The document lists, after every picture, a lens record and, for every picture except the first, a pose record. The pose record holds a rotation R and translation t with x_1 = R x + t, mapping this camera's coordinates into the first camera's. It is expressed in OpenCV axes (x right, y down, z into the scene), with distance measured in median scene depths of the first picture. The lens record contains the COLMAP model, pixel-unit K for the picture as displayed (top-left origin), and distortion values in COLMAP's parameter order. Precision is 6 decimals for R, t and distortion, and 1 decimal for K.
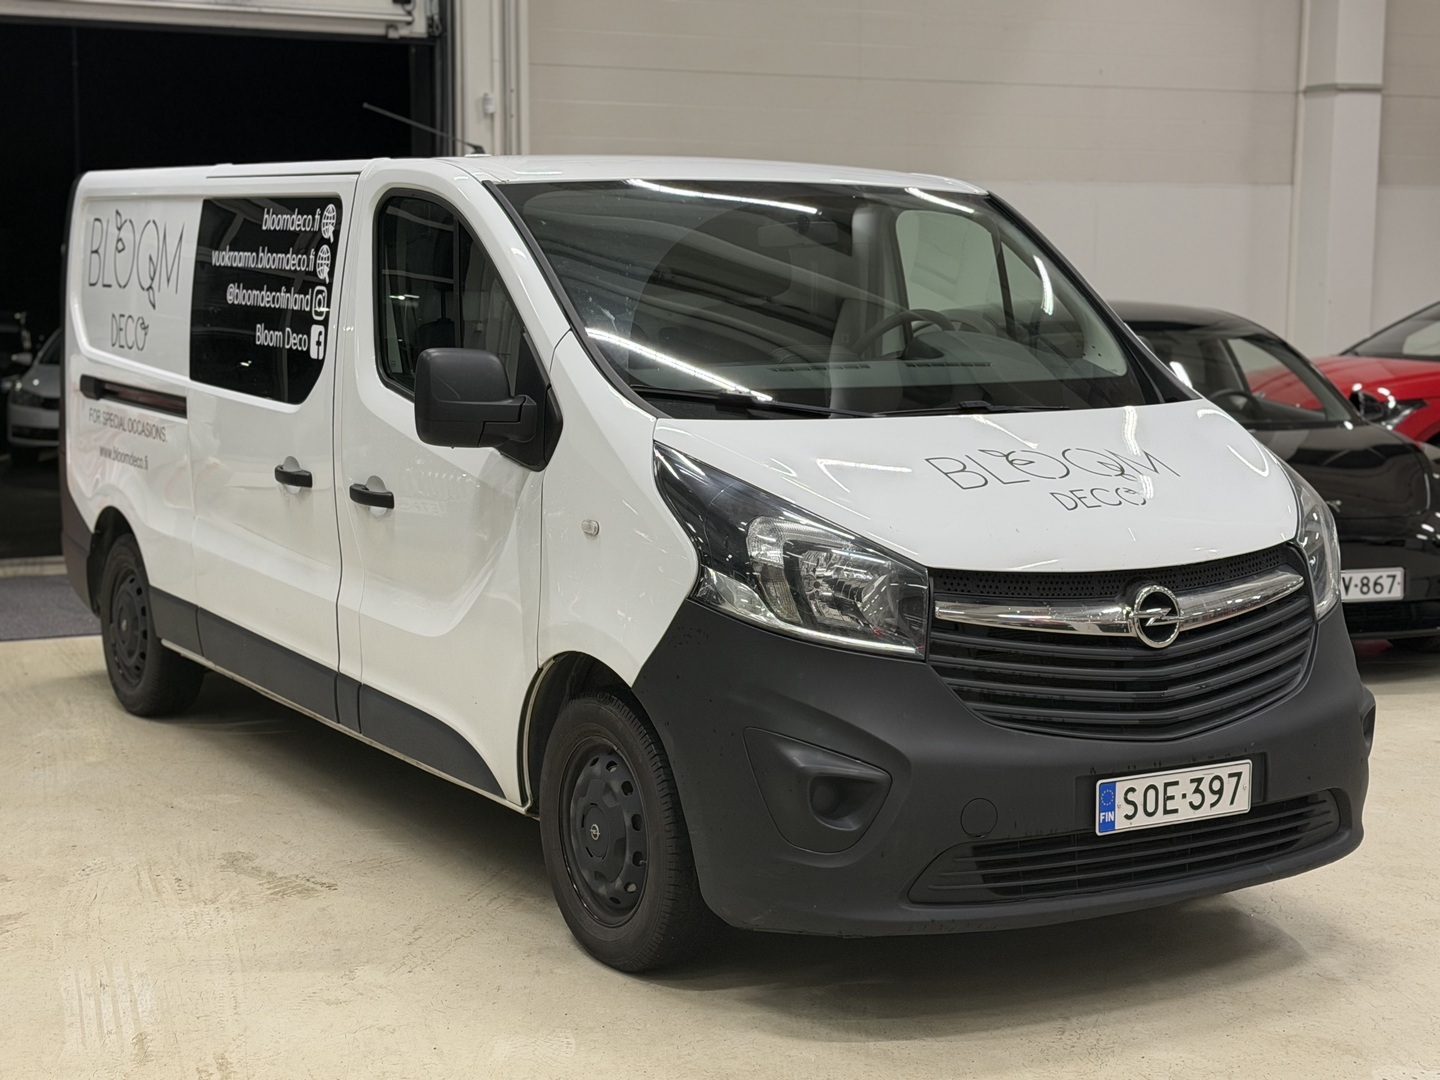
lens RADIAL K [[2286.6, 0, 720.0], [0, 2286.6, 540.0], [0, 0, 1]] dist [0.129215, 0.007351]
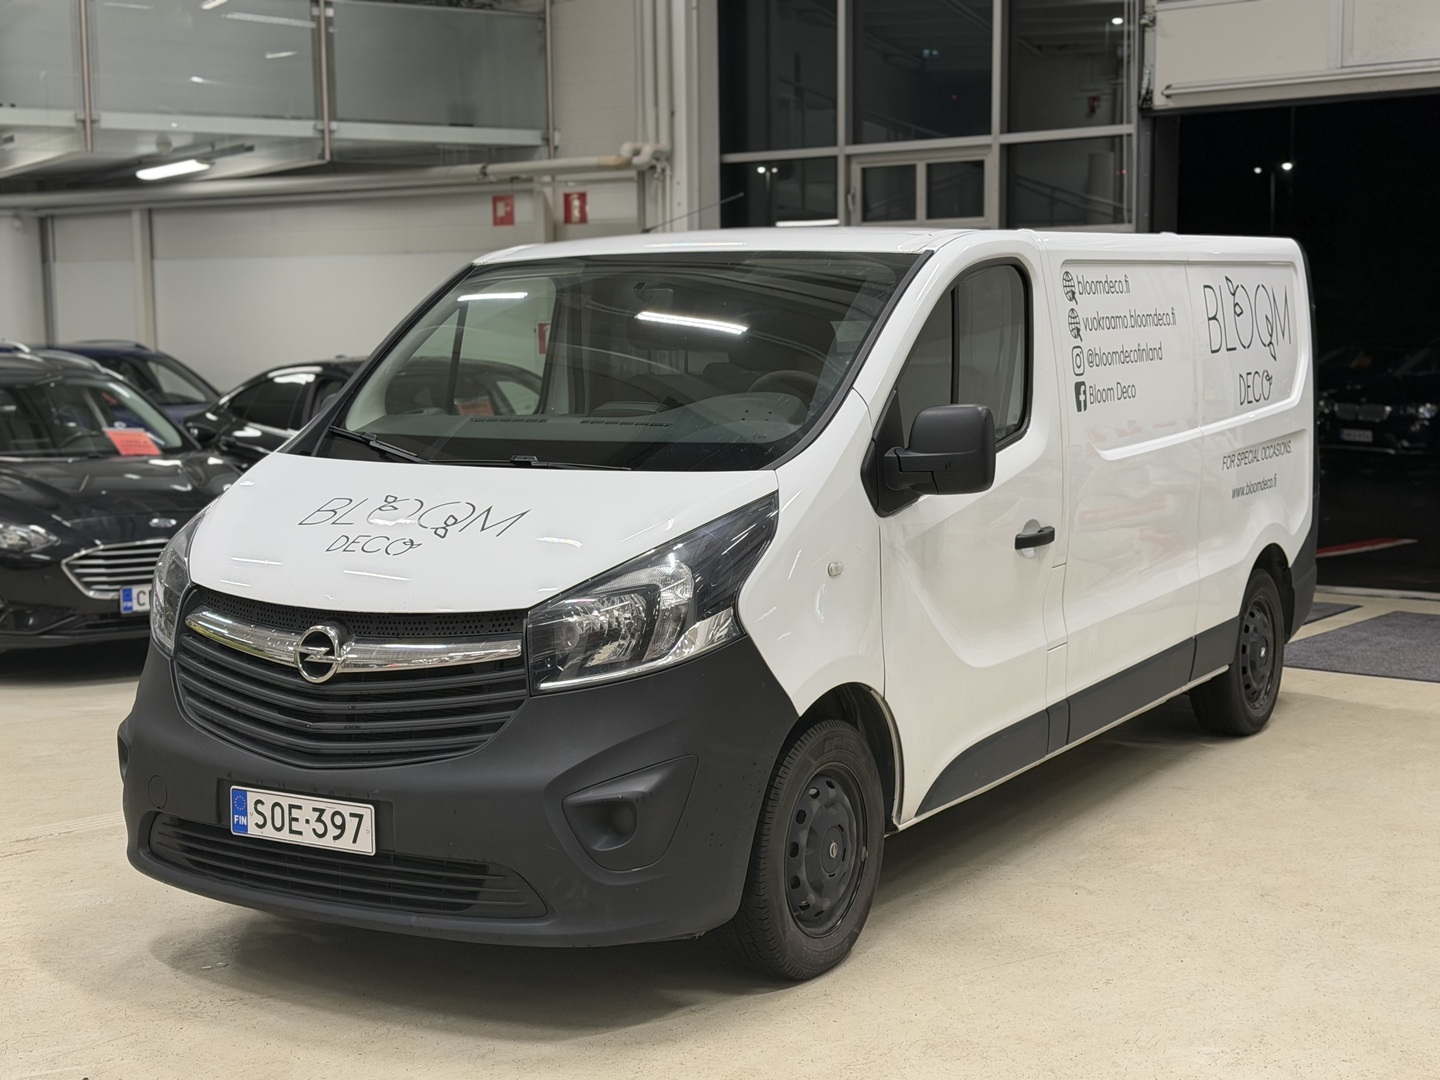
lens RADIAL K [[2088.7, 0, 720.0], [0, 2088.7, 540.0], [0, 0, 1]] dist [0.121429, 0.027649]
pose [[0.461137, 0.084720, -0.883275, 1.150630], [-0.094766, 0.994441, 0.045908, -0.084014], [0.882254, 0.062535, 0.466602, 0.699555]]
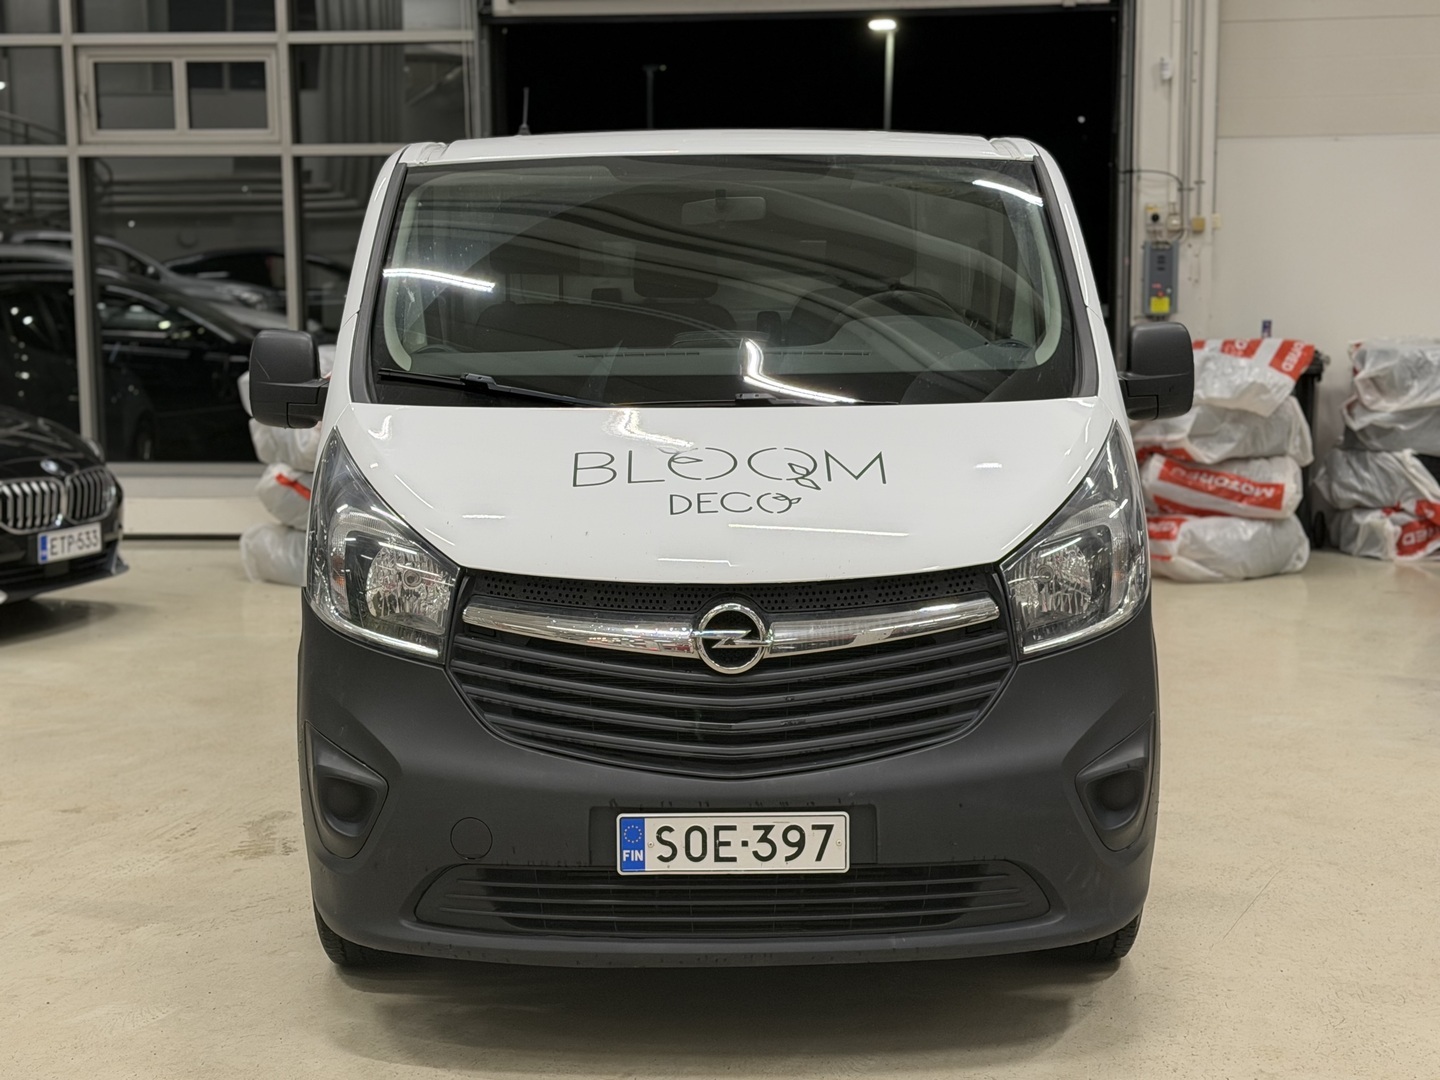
lens RADIAL K [[2390.6, 0, 720.0], [0, 2390.6, 540.0], [0, 0, 1]] dist [0.117420, 0.064922]
pose [[0.856916, 0.049748, -0.513050, 0.656304], [-0.048628, 0.998695, 0.015618, -0.018697], [0.513158, 0.011565, 0.858216, 0.206497]]
